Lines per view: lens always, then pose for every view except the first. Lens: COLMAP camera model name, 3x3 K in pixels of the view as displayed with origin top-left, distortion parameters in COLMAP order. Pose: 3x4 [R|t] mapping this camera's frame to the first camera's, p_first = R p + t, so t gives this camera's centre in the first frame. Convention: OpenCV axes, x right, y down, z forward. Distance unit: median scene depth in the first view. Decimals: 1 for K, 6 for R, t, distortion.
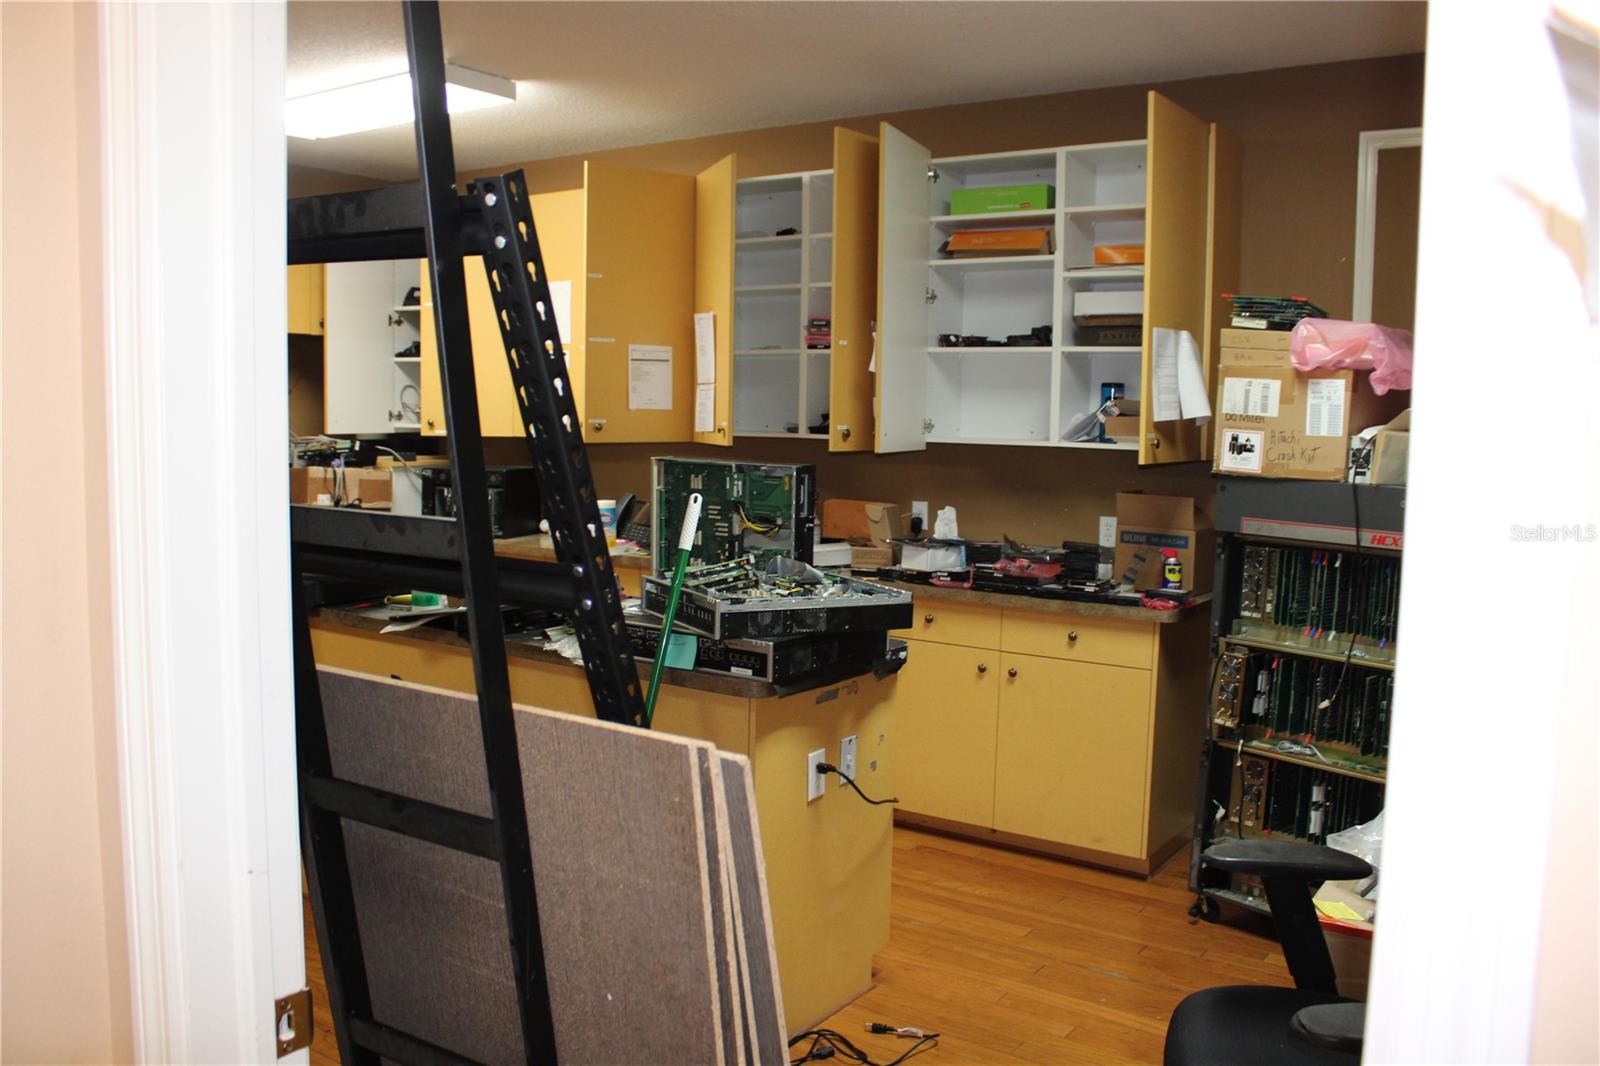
lens RADIAL K [[1329.6, 0, 800.0], [0, 1329.6, 533.0], [0, 0, 1]] dist [-0.153816, 0.135406]
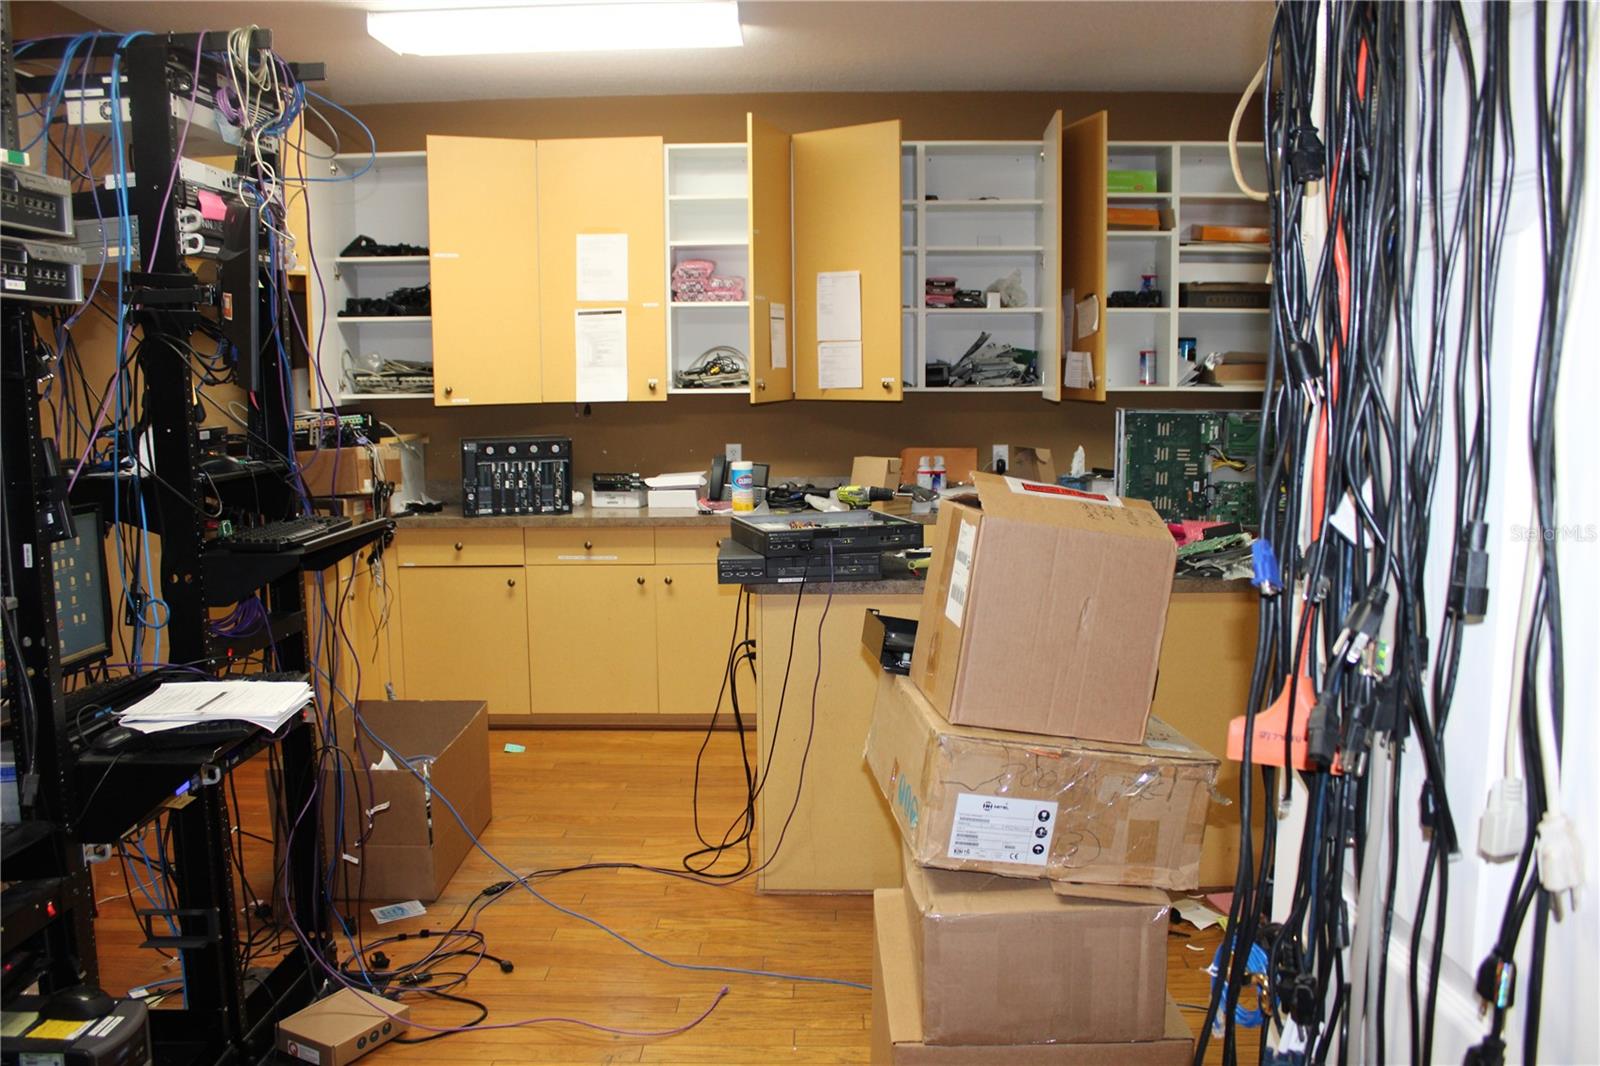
lens RADIAL K [[1329.6, 0, 800.0], [0, 1329.6, 533.0], [0, 0, 1]] dist [-0.153816, 0.135406]
pose [[0.840780, -0.090056, 0.533834, -0.751199], [0.068518, 0.995839, 0.060081, -0.031216], [-0.537024, -0.013938, 0.843452, 0.167659]]
